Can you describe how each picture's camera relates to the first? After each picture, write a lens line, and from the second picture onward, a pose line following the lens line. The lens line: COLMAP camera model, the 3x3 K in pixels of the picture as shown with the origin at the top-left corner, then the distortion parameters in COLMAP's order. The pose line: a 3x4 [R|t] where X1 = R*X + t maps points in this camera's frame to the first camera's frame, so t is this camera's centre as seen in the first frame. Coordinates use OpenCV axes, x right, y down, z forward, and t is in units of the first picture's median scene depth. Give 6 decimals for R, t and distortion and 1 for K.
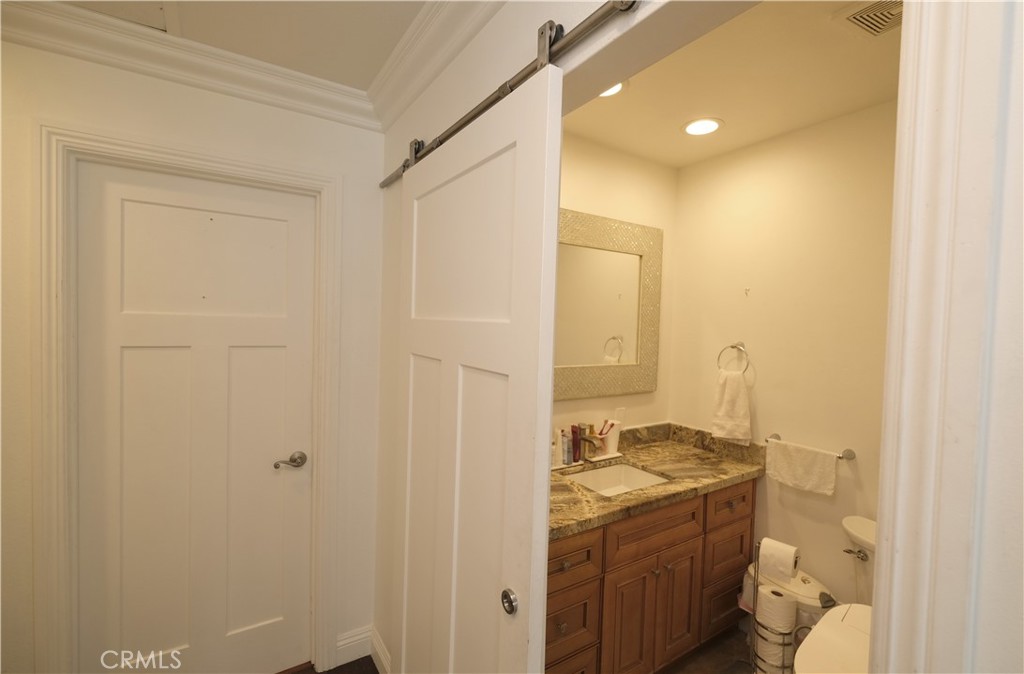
lens RADIAL K [[446.5, 0, 515.3], [0, 446.5, 335.6], [0, 0, 1]] dist [-0.001805, -0.000272]
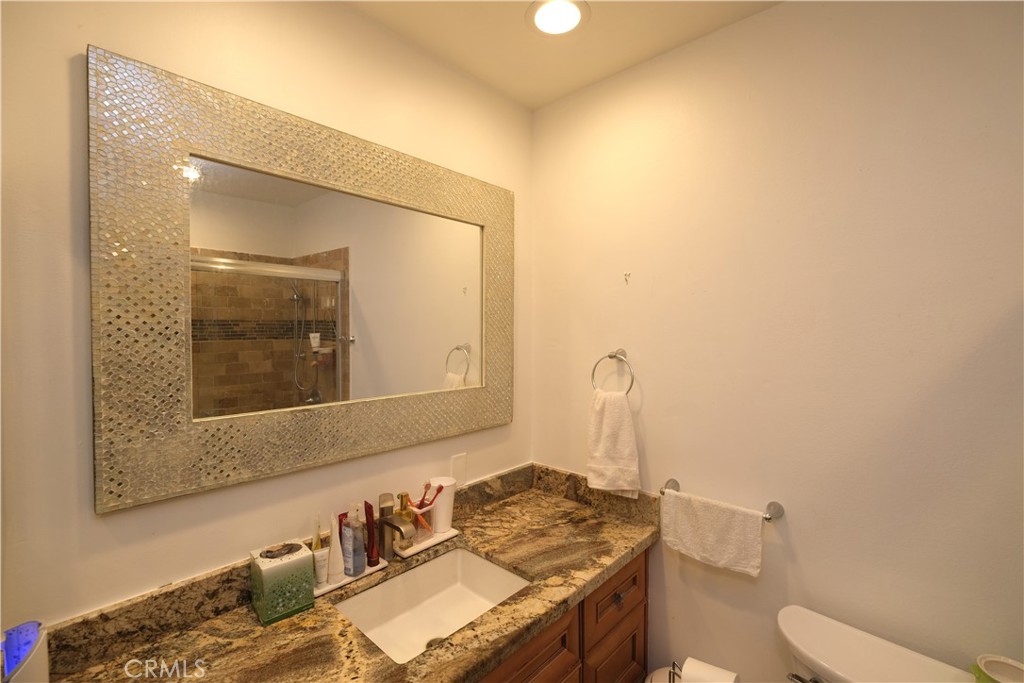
lens RADIAL K [[446.5, 0, 510.8], [0, 446.5, 342.7], [0, 0, 1]] dist [-0.001805, -0.000272]
pose [[0.968456, -0.031845, 0.247143, 0.168026], [0.032637, 0.999467, 0.000895, -0.001963], [-0.247040, 0.007199, 0.968979, 0.372288]]
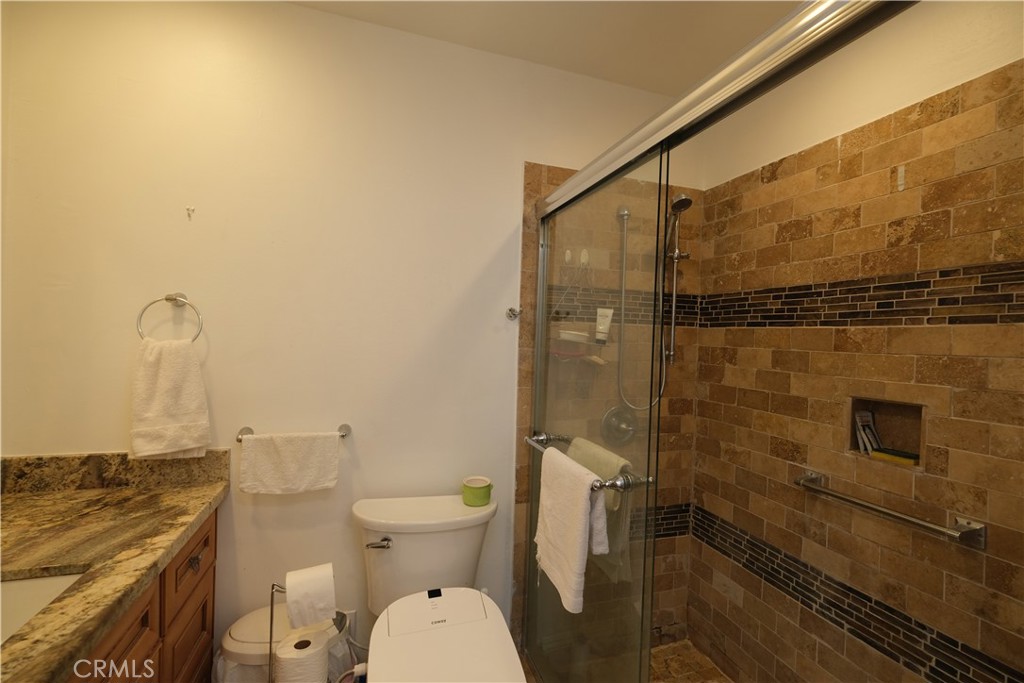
lens RADIAL K [[446.5, 0, 514.5], [0, 446.5, 343.2], [0, 0, 1]] dist [-0.001805, -0.000272]
pose [[0.254412, -0.021695, 0.966853, 0.027536], [0.003026, 0.999761, 0.021637, 0.074560], [-0.967091, -0.002579, 0.254416, 0.412250]]
